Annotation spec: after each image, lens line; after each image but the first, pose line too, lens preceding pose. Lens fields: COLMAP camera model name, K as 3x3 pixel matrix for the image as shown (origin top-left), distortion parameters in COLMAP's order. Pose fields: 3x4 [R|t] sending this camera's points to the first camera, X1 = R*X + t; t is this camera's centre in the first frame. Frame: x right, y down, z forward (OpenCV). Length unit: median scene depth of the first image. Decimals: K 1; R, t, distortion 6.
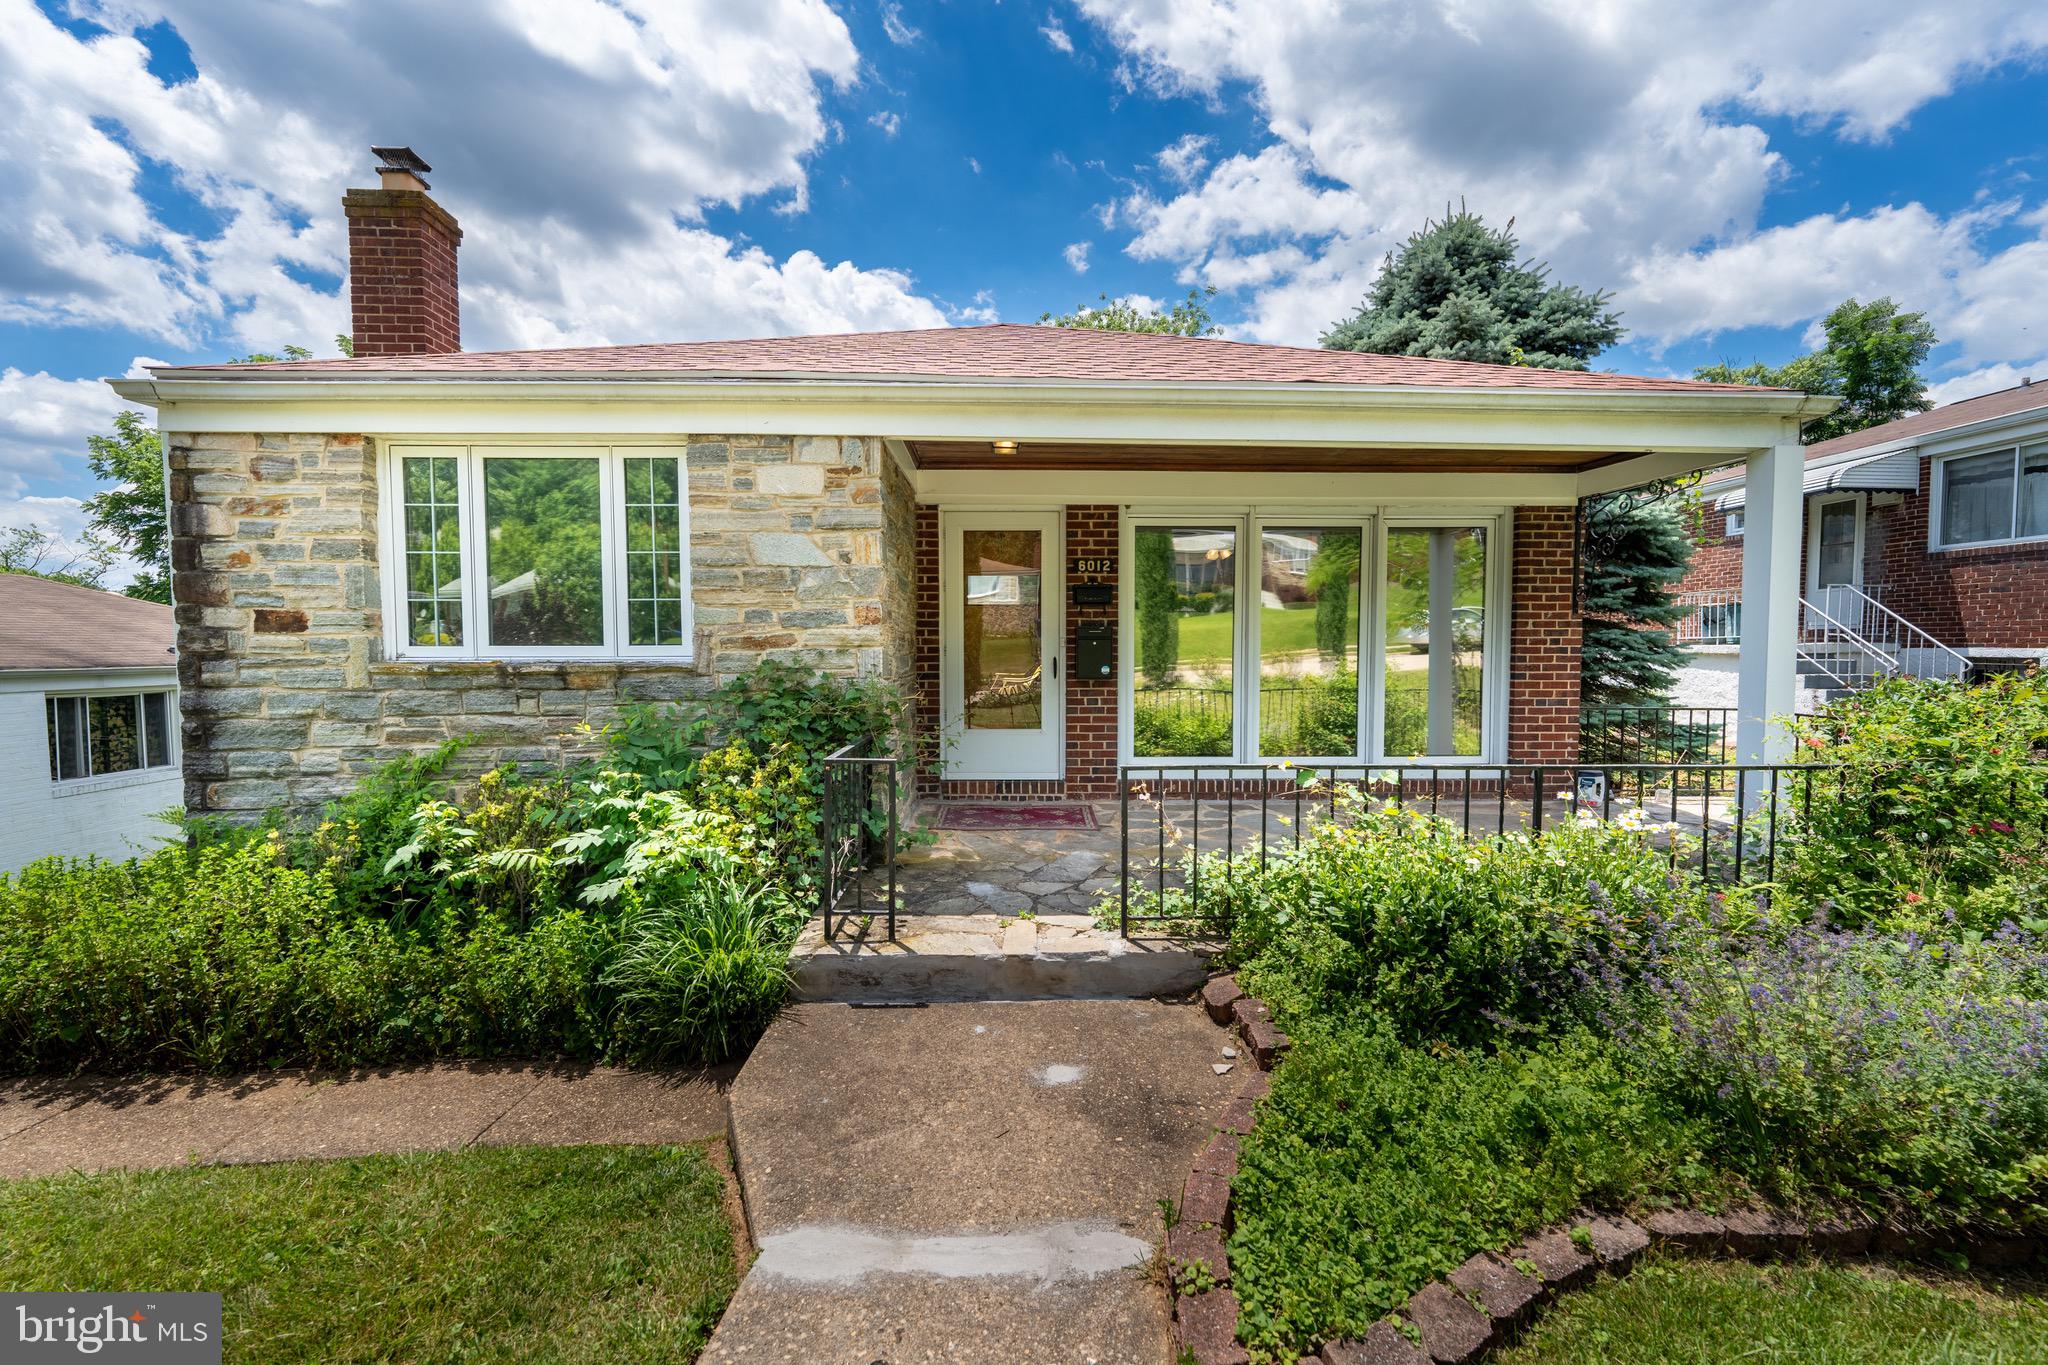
lens RADIAL K [[834.5, 0, 1022.0], [0, 834.5, 682.7], [0, 0, 1]] dist [-0.000093, -0.001059]
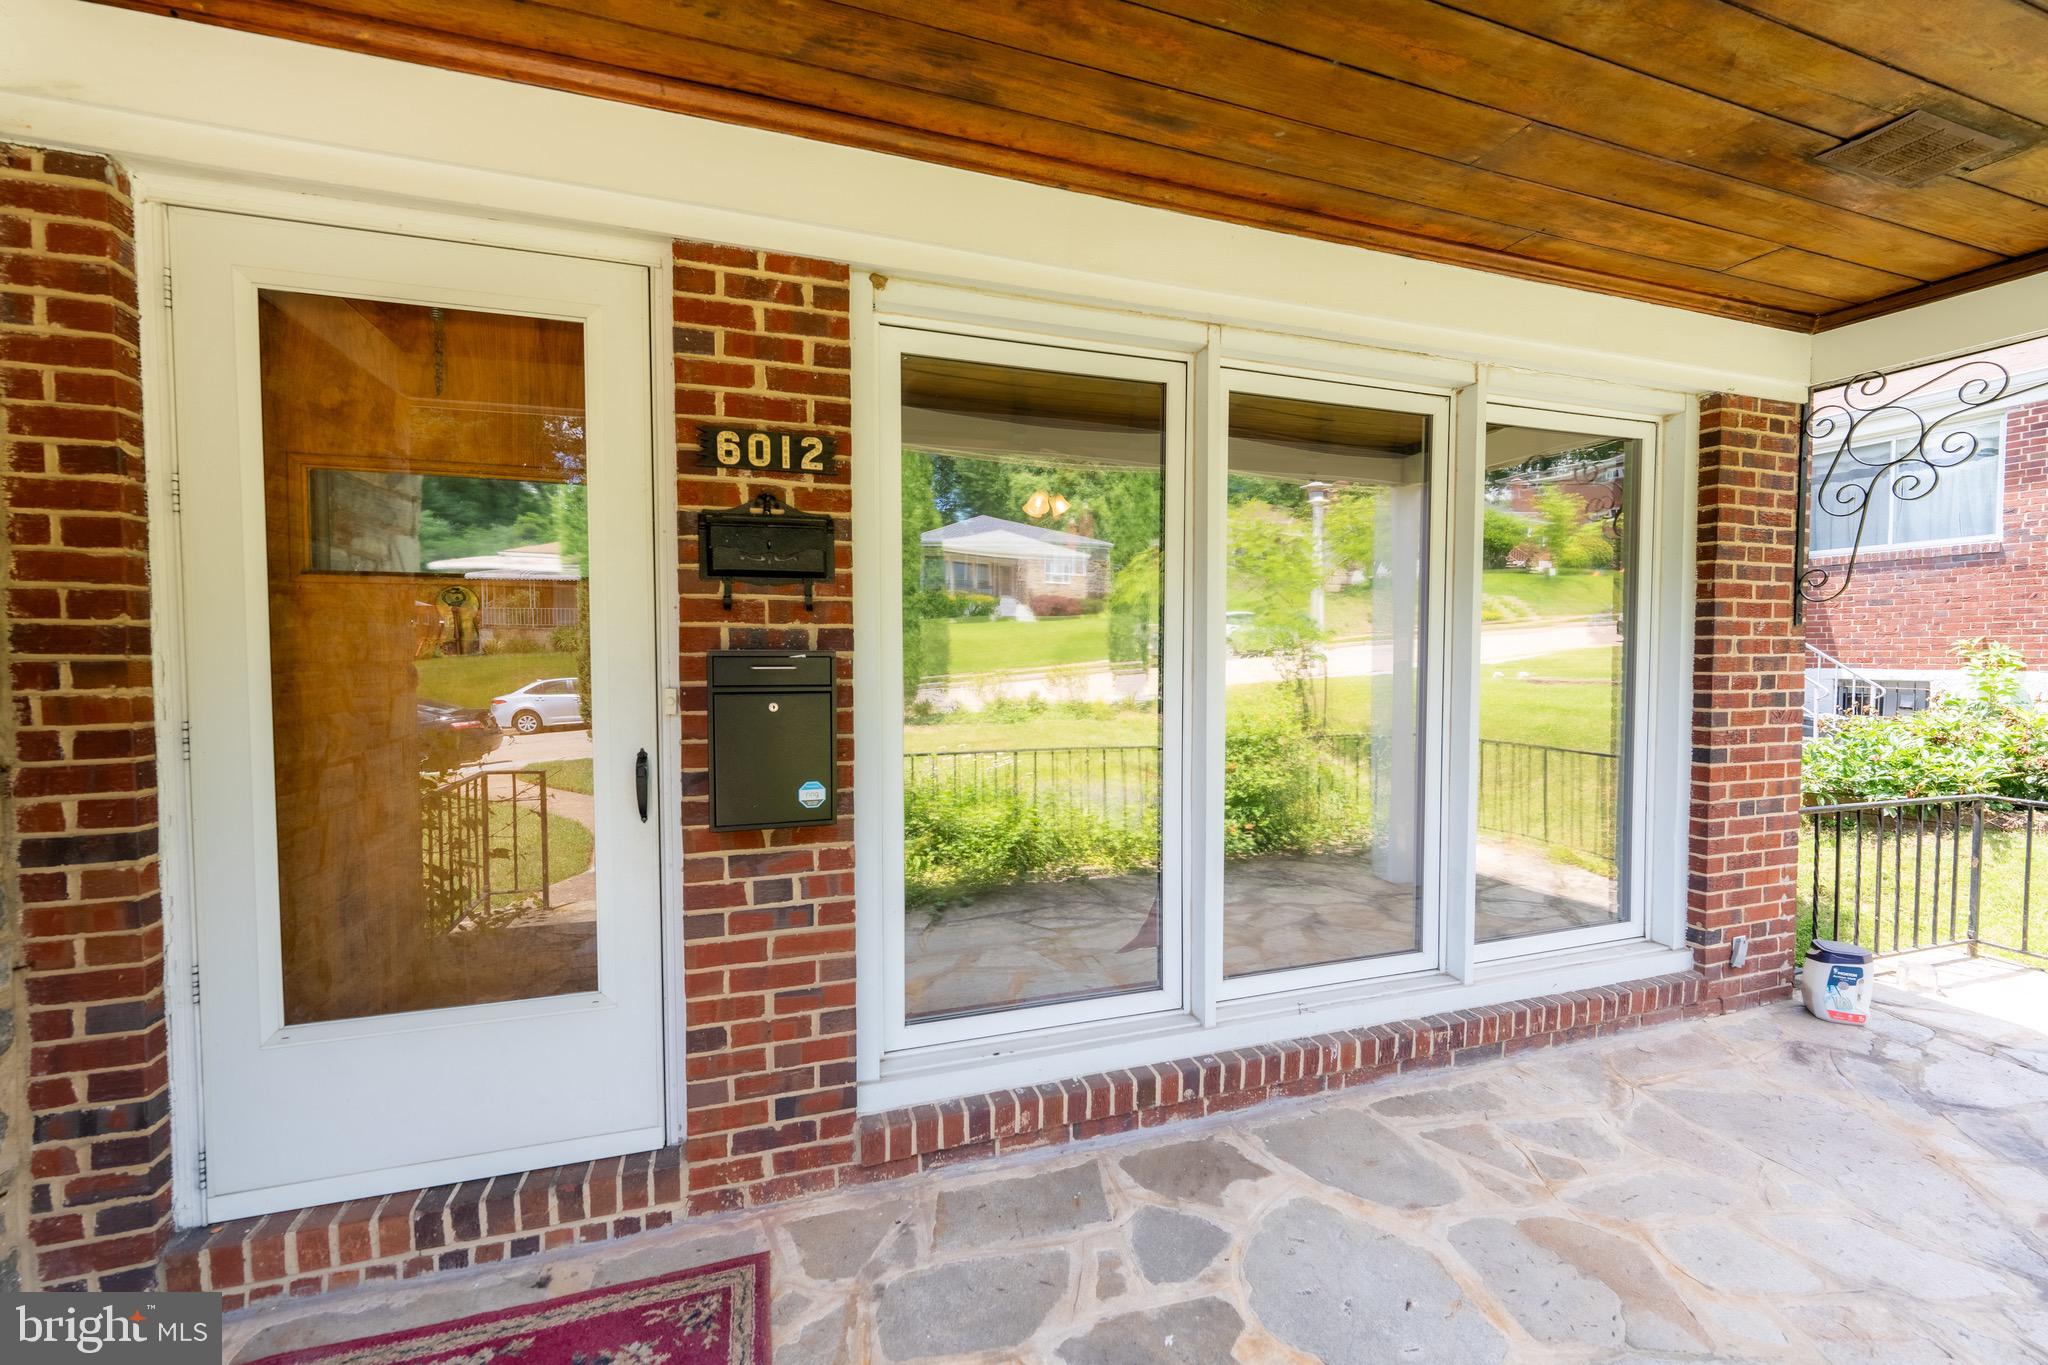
lens RADIAL K [[834.5, 0, 1007.6], [0, 834.5, 687.6], [0, 0, 1]] dist [-0.000093, -0.001059]
pose [[0.961978, -0.010949, 0.272906, 0.085479], [0.012997, 0.999899, -0.005695, -0.051036], [-0.272816, 0.009025, 0.962024, 0.683428]]
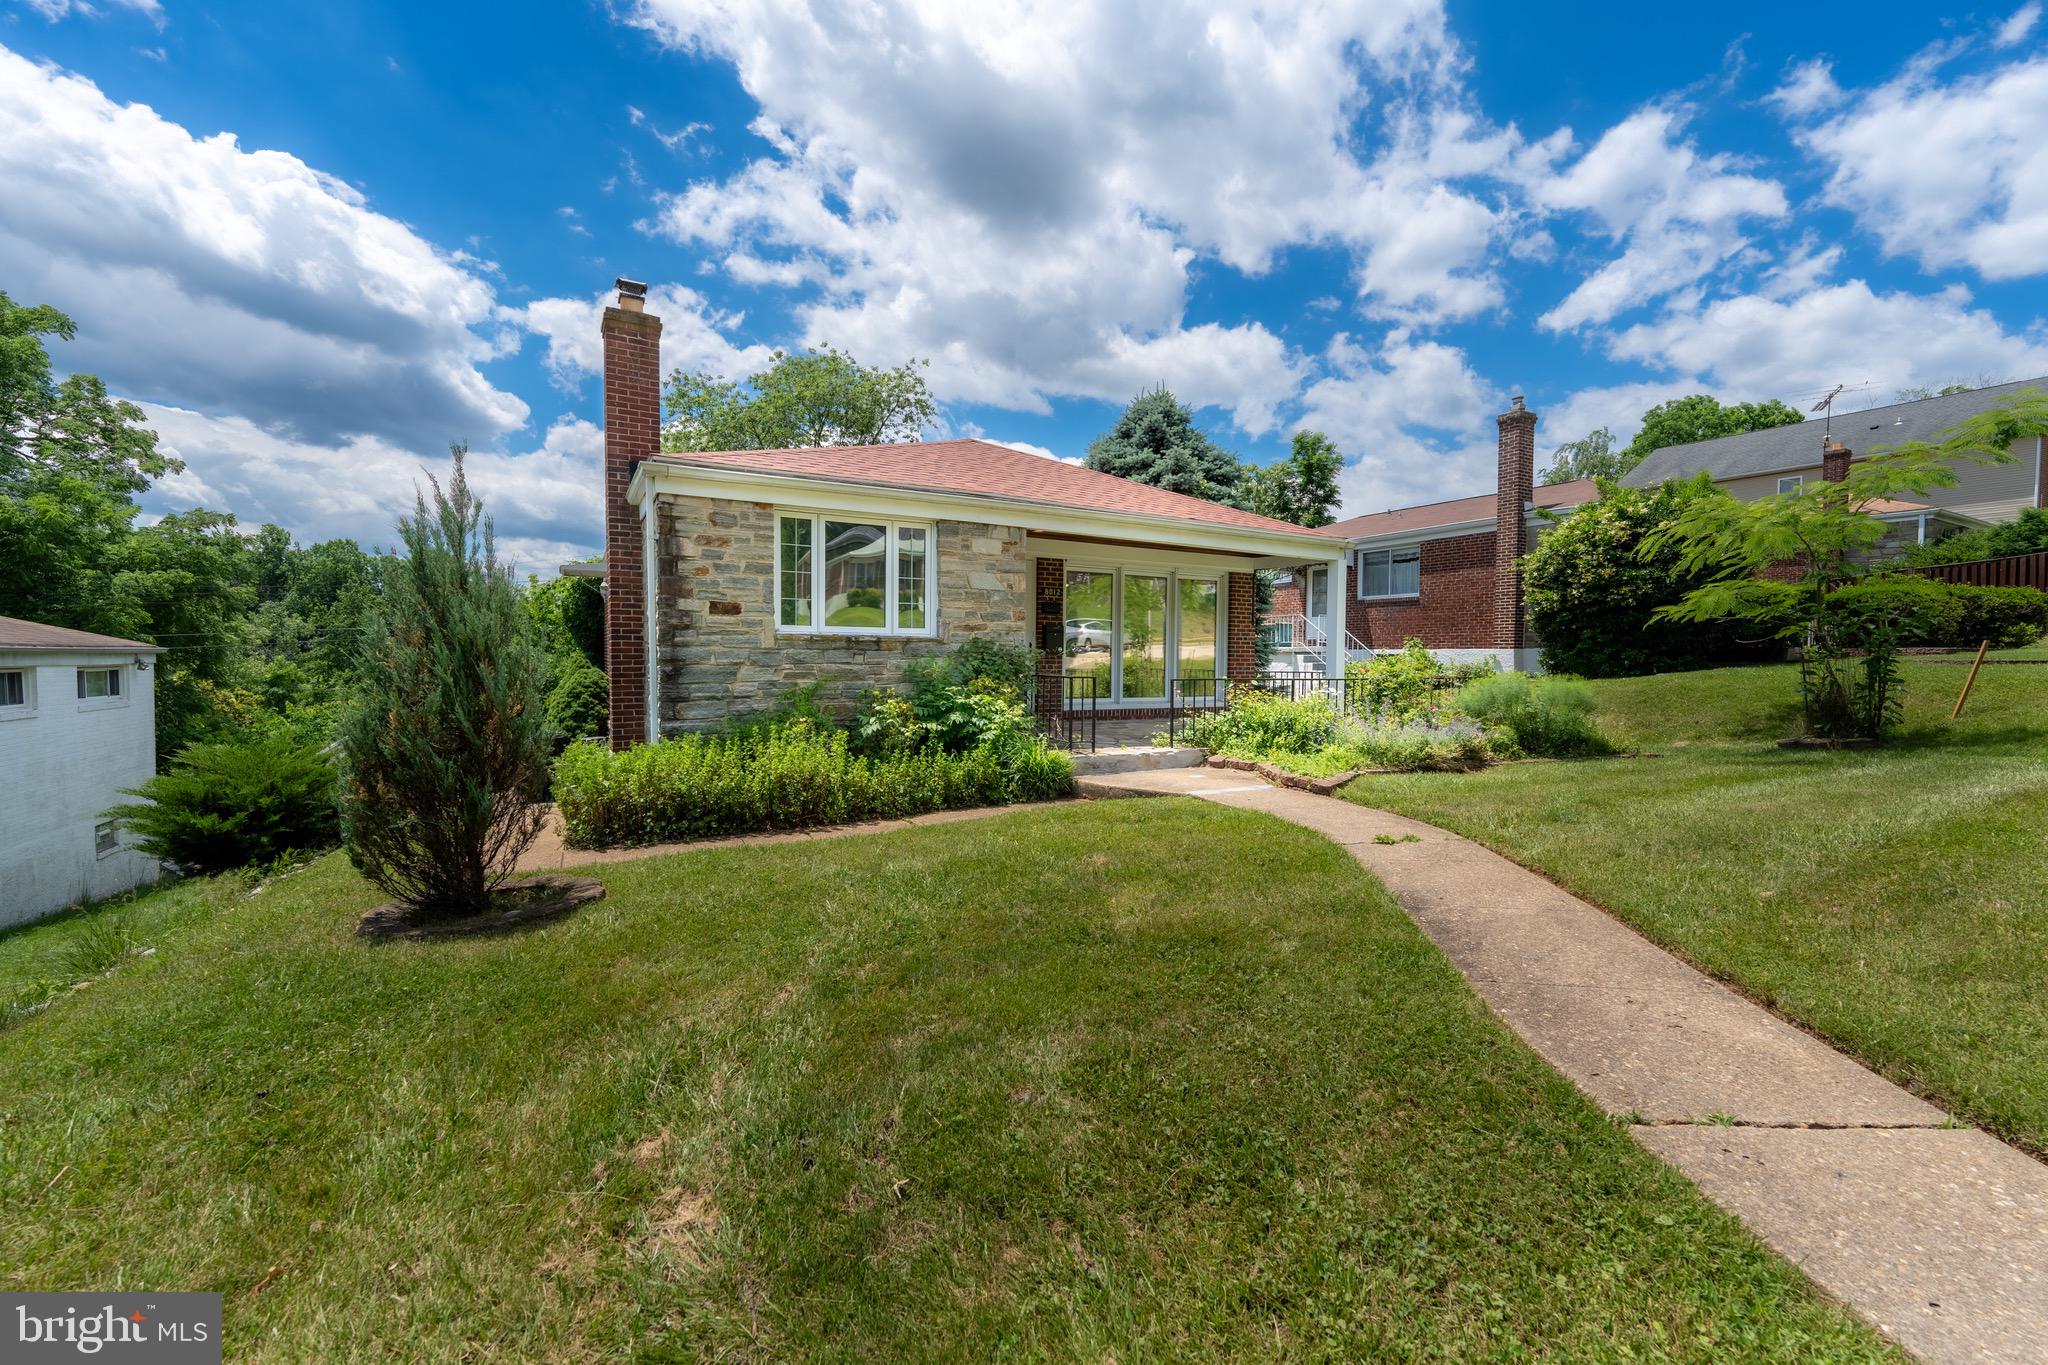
lens RADIAL K [[834.5, 0, 1026.6], [0, 834.5, 679.3], [0, 0, 1]] dist [-0.000093, -0.001059]
pose [[0.885842, -0.003437, 0.463974, -0.810455], [0.010892, 0.999851, -0.013388, 0.073377], [-0.463859, 0.016914, 0.885748, -0.579024]]
